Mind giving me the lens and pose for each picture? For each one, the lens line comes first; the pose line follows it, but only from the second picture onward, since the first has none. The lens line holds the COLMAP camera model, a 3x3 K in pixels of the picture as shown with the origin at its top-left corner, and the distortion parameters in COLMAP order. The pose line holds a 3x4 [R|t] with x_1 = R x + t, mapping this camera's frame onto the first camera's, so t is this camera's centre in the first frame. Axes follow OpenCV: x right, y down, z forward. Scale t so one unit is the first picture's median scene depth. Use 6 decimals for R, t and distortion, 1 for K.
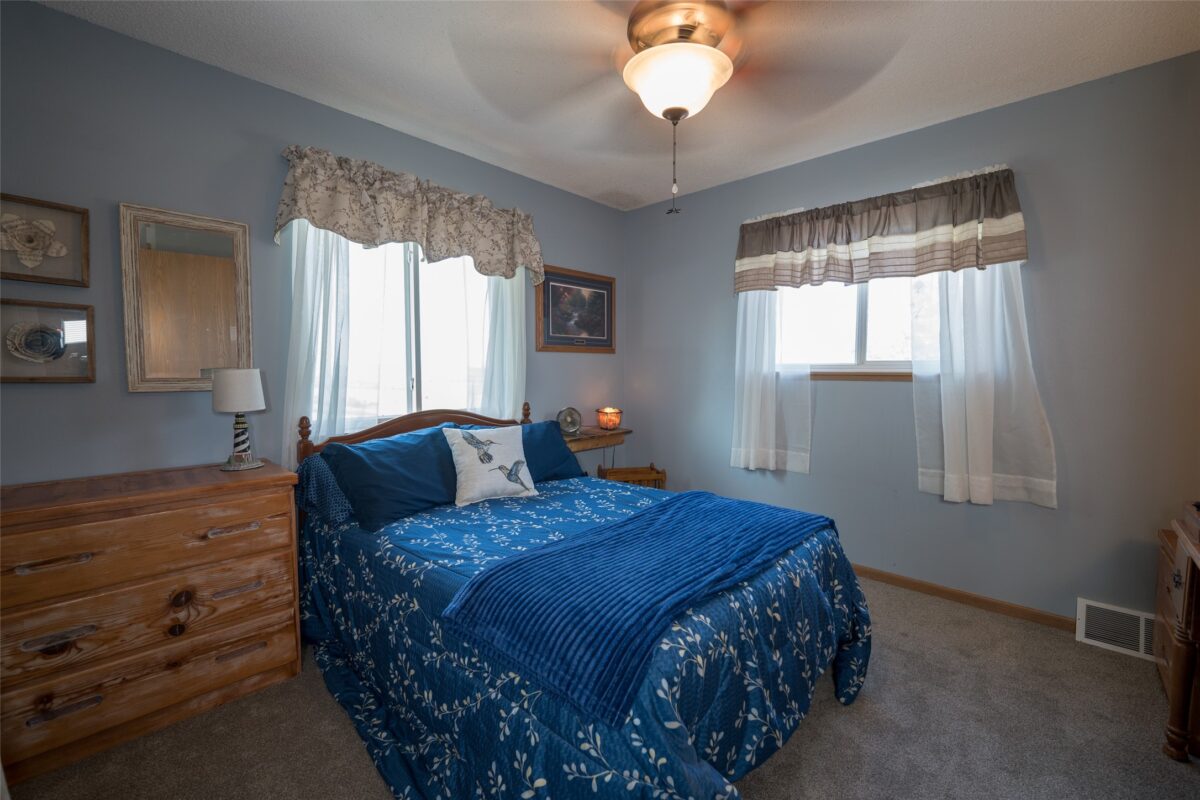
lens RADIAL K [[504.6, 0, 598.6], [0, 504.6, 395.0], [0, 0, 1]] dist [-0.002612, -0.004552]
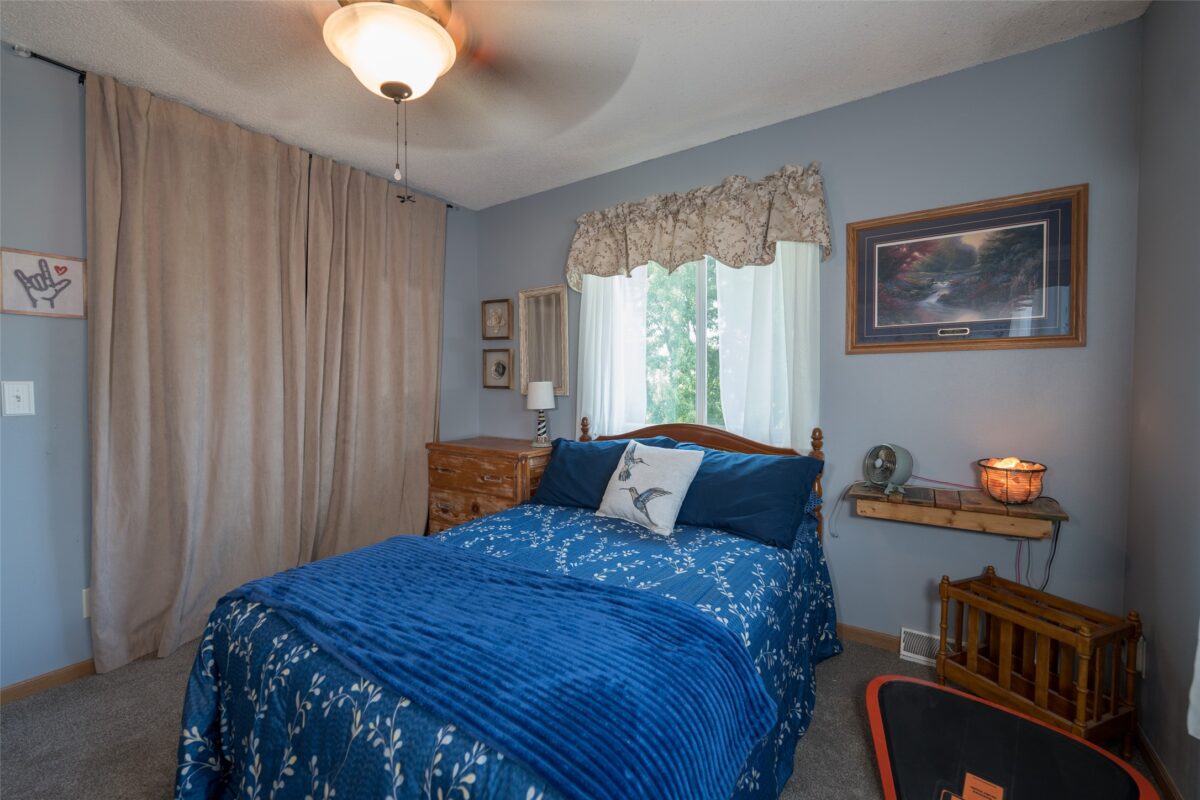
lens RADIAL K [[504.6, 0, 598.6], [0, 504.6, 395.0], [0, 0, 1]] dist [-0.002612, -0.004552]
pose [[0.122469, 0.023601, -0.992192, 0.727743], [-0.049580, 0.998614, 0.017634, -0.040958], [0.991233, 0.047033, 0.123469, 0.854995]]
